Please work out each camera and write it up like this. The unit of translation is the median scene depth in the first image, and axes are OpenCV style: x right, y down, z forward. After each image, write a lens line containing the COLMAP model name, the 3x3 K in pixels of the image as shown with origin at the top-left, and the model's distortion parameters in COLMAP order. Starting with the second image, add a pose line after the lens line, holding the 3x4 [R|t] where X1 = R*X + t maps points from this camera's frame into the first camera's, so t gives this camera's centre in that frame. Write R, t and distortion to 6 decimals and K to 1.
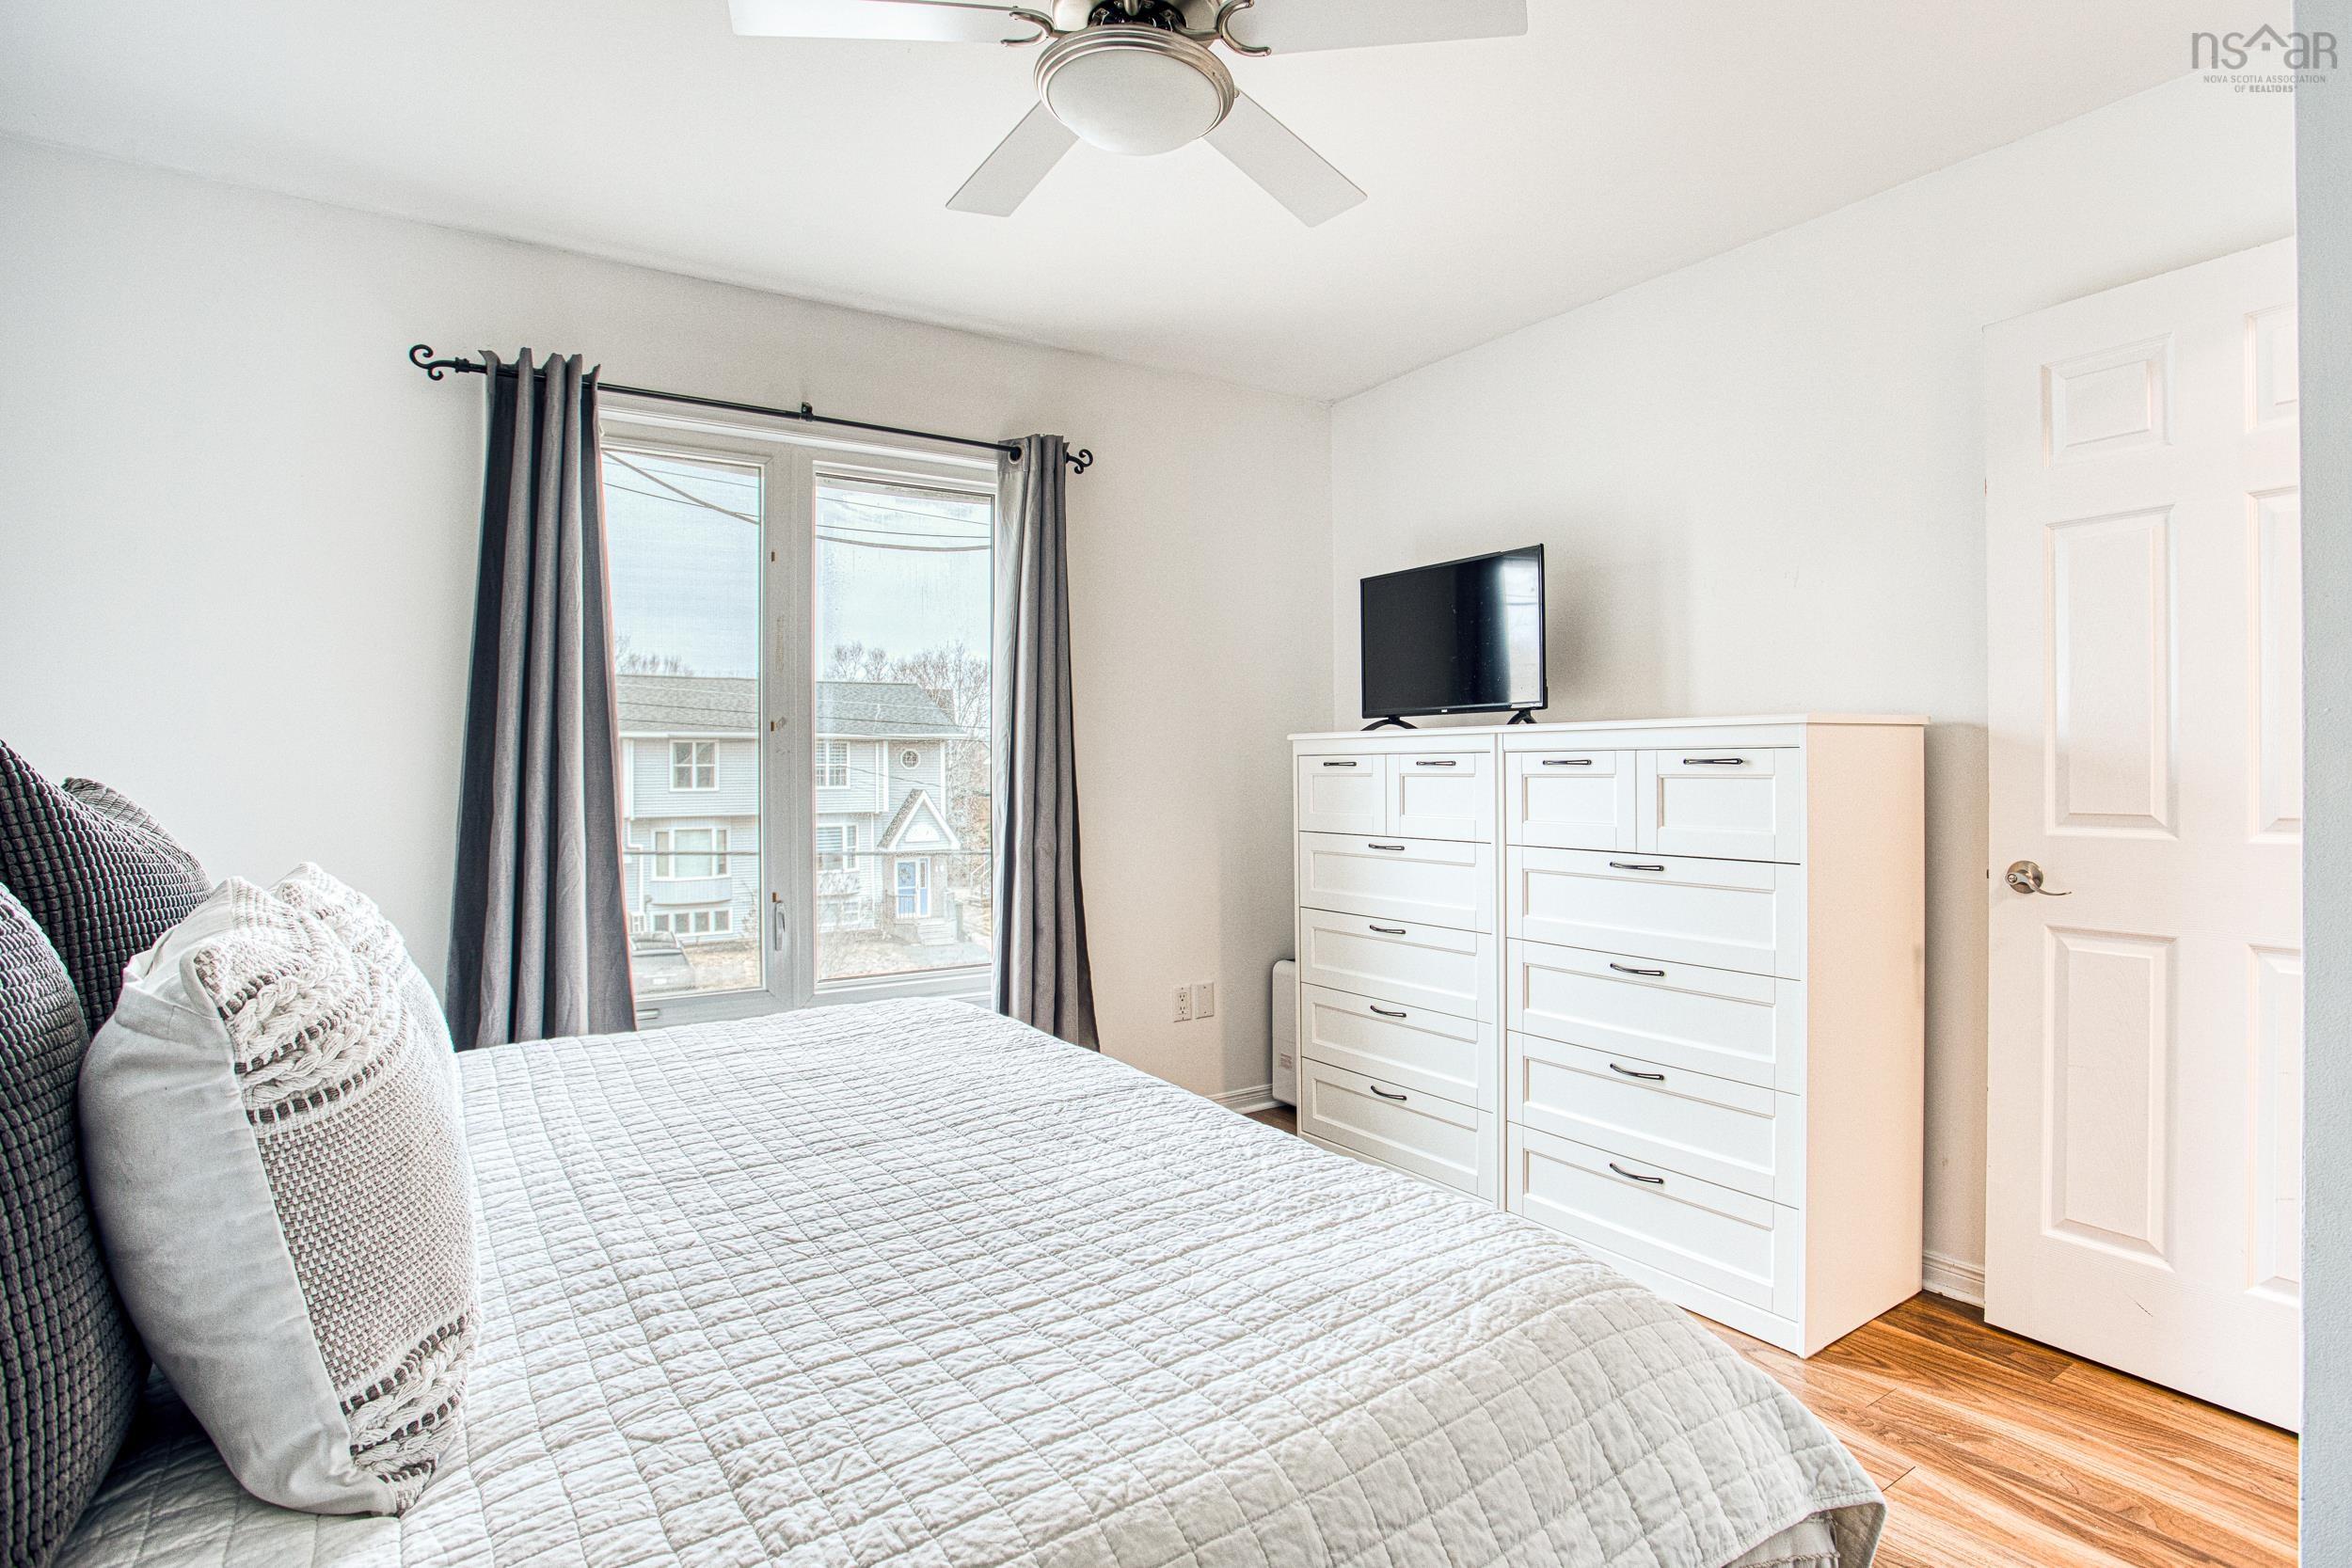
lens RADIAL K [[1231.2, 0, 1176.0], [0, 1231.2, 784.0], [0, 0, 1]] dist [-0.088716, 0.079601]
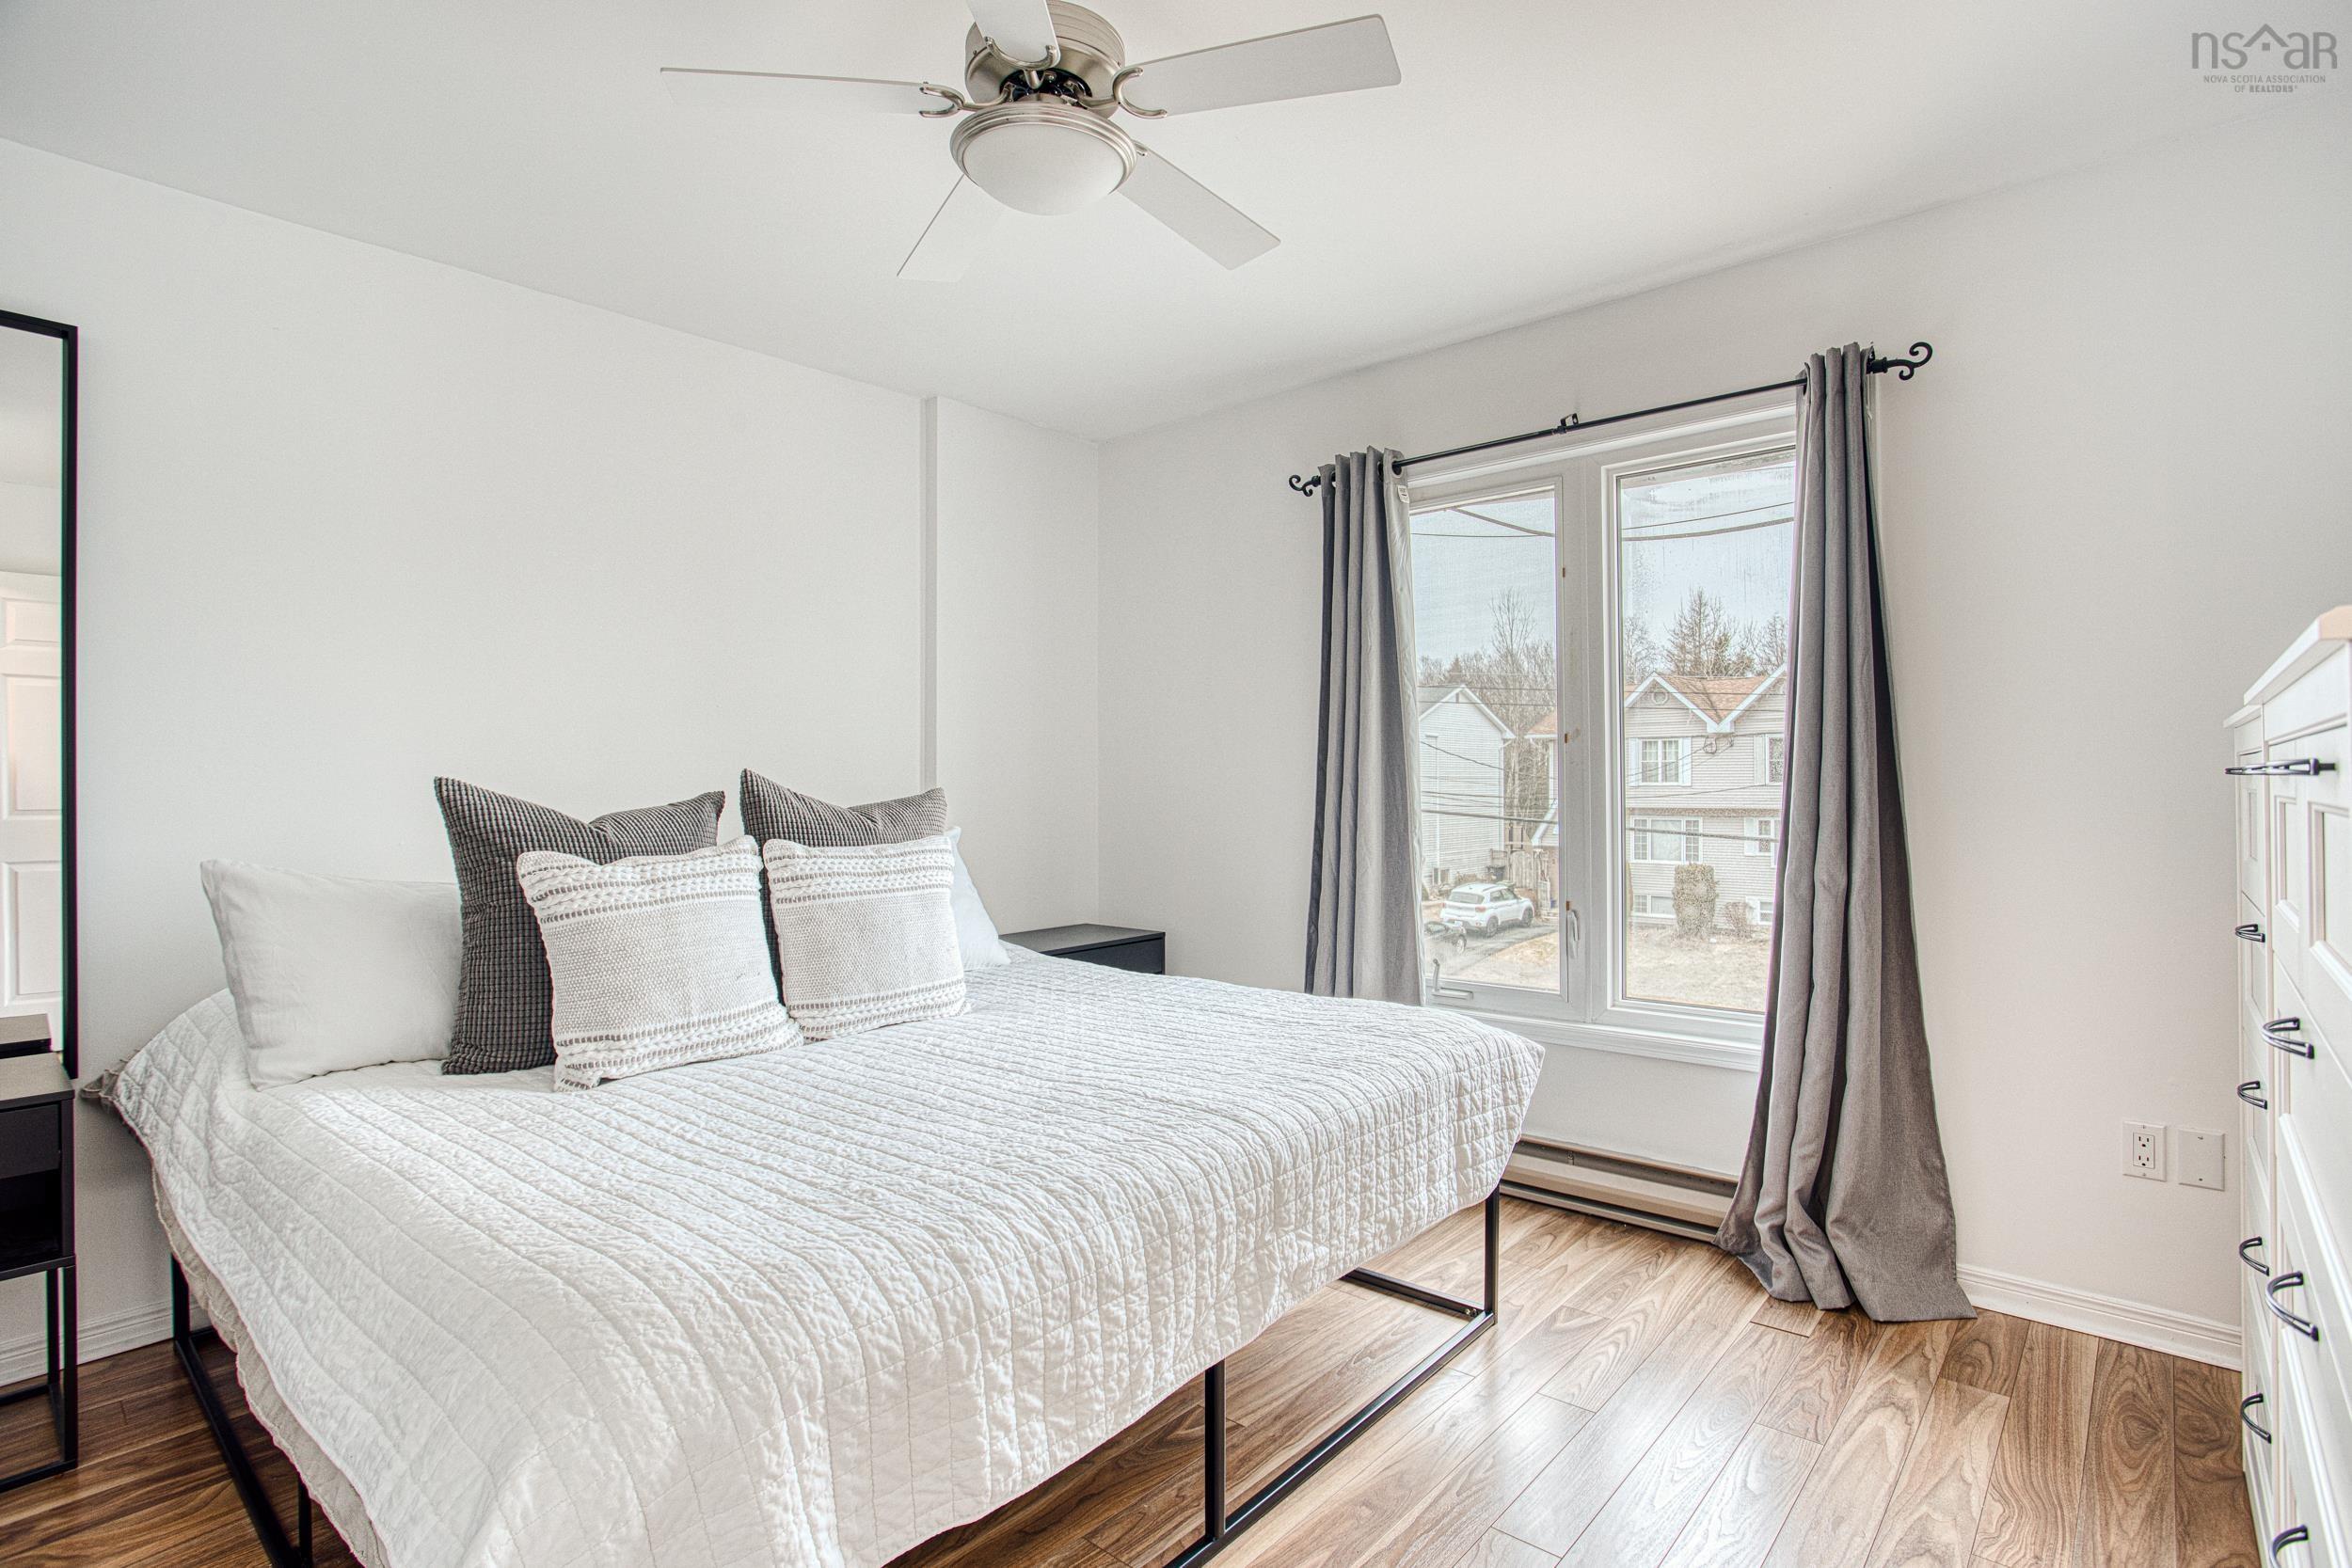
lens RADIAL K [[1140.2, 0, 1179.8], [0, 1140.2, 780.4], [0, 0, 1]] dist [-0.076775, 0.033943]
pose [[0.248647, 0.000360, -0.968594, 0.548857], [-0.007269, 0.999972, -0.001494, -0.009076], [0.968567, 0.007413, 0.248643, 0.494604]]
